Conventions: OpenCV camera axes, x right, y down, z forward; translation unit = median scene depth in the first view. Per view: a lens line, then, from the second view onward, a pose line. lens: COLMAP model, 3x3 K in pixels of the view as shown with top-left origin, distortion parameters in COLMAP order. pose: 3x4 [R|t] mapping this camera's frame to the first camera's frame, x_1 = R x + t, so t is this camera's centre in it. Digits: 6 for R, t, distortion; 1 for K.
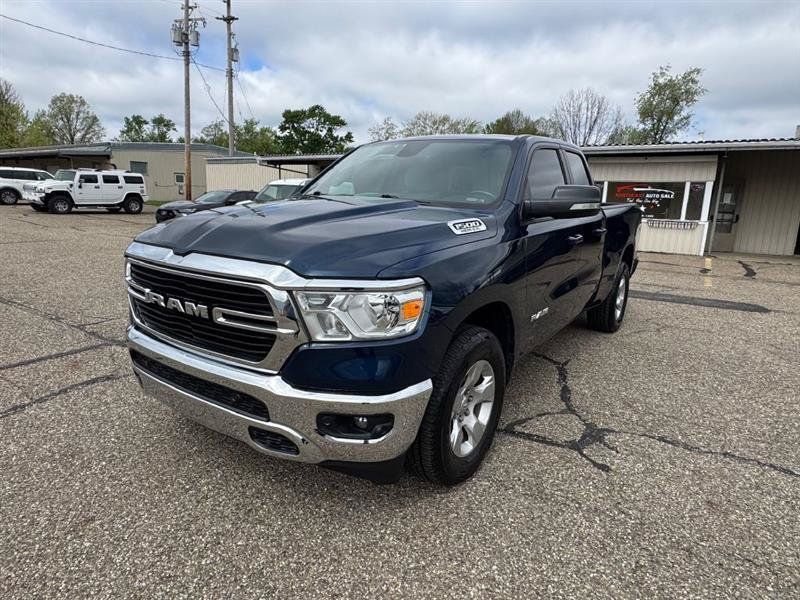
lens RADIAL K [[475.6, 0, 397.9], [0, 475.6, 299.3], [0, 0, 1]] dist [-0.009303, 0.007041]
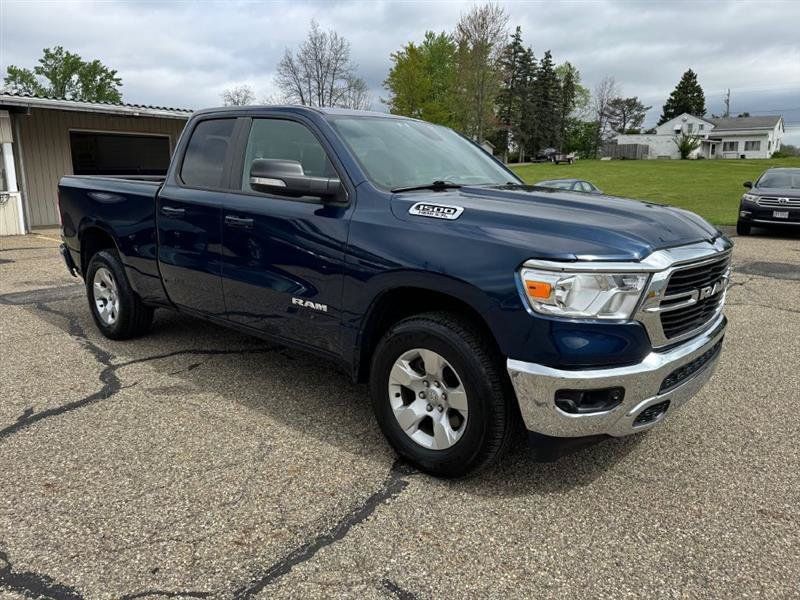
lens RADIAL K [[589.5, 0, 399.6], [0, 589.5, 296.3], [0, 0, 1]] dist [0.042960, -0.054314]
pose [[0.103411, -0.228763, 0.967974, -0.293925], [0.206275, 0.956966, 0.204125, -0.063315], [-0.973014, 0.178561, 0.146149, 0.235307]]
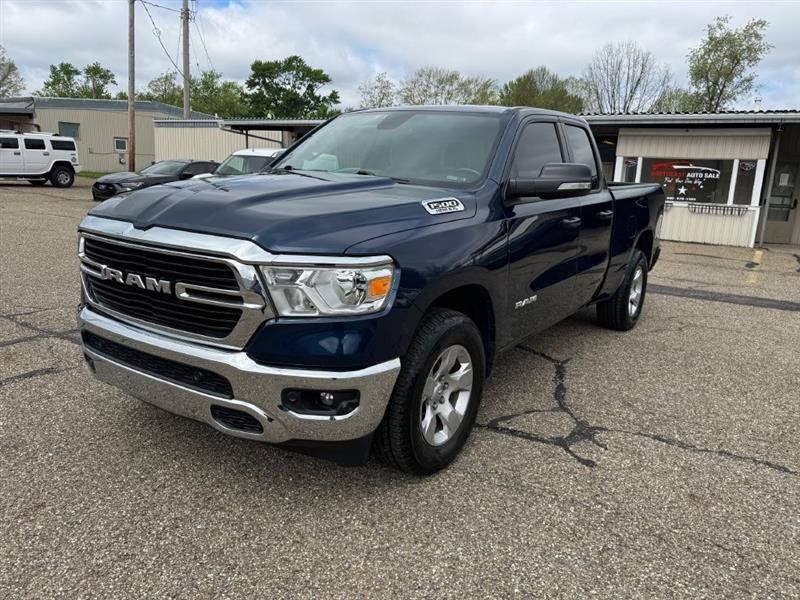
lens RADIAL K [[589.5, 0, 406.7], [0, 589.5, 296.7], [0, 0, 1]] dist [0.042960, -0.054314]
pose [[0.999683, 0.011194, 0.022570, 0.008484], [-0.011081, 0.999925, -0.005150, 0.006844], [-0.022626, 0.004899, 0.999732, -0.033294]]
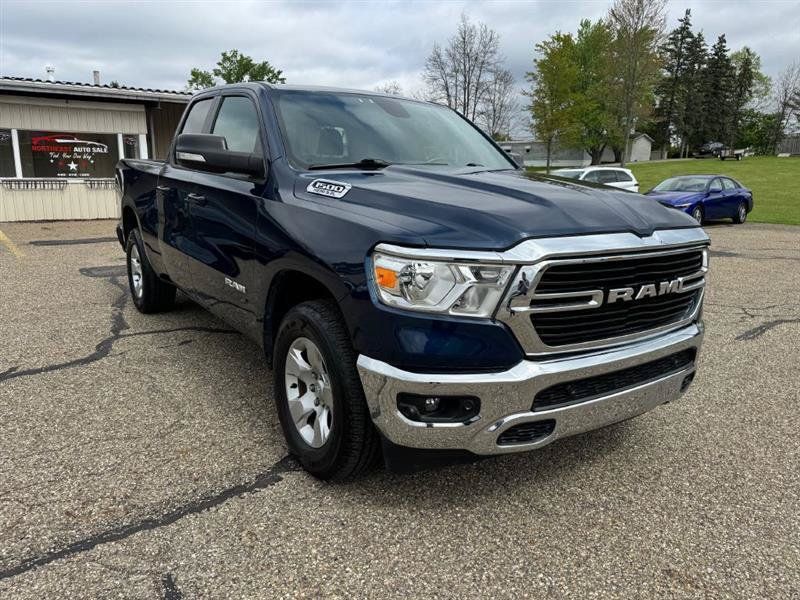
lens RADIAL K [[589.5, 0, 401.6], [0, 589.5, 301.9], [0, 0, 1]] dist [0.042960, -0.054314]
pose [[0.340740, -0.229399, 0.911742, -0.257541], [0.190350, 0.966524, 0.172044, -0.039196], [-0.920686, 0.114928, 0.372999, 0.156187]]
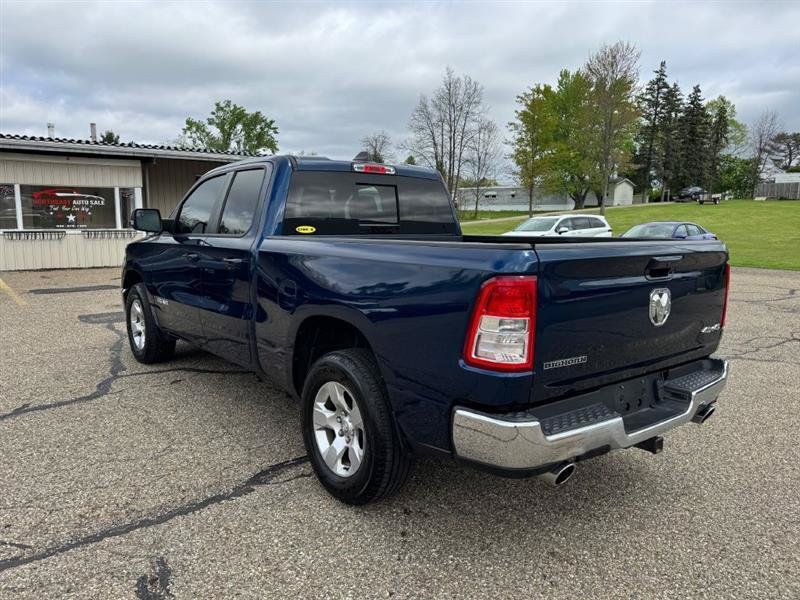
lens RADIAL K [[589.5, 0, 399.0], [0, 589.5, 303.5], [0, 0, 1]] dist [0.042960, -0.054314]
pose [[0.329617, -0.168977, 0.928870, -0.297884], [0.195961, 0.974672, 0.107771, -0.044570], [-0.923554, 0.146499, 0.354381, 0.121153]]
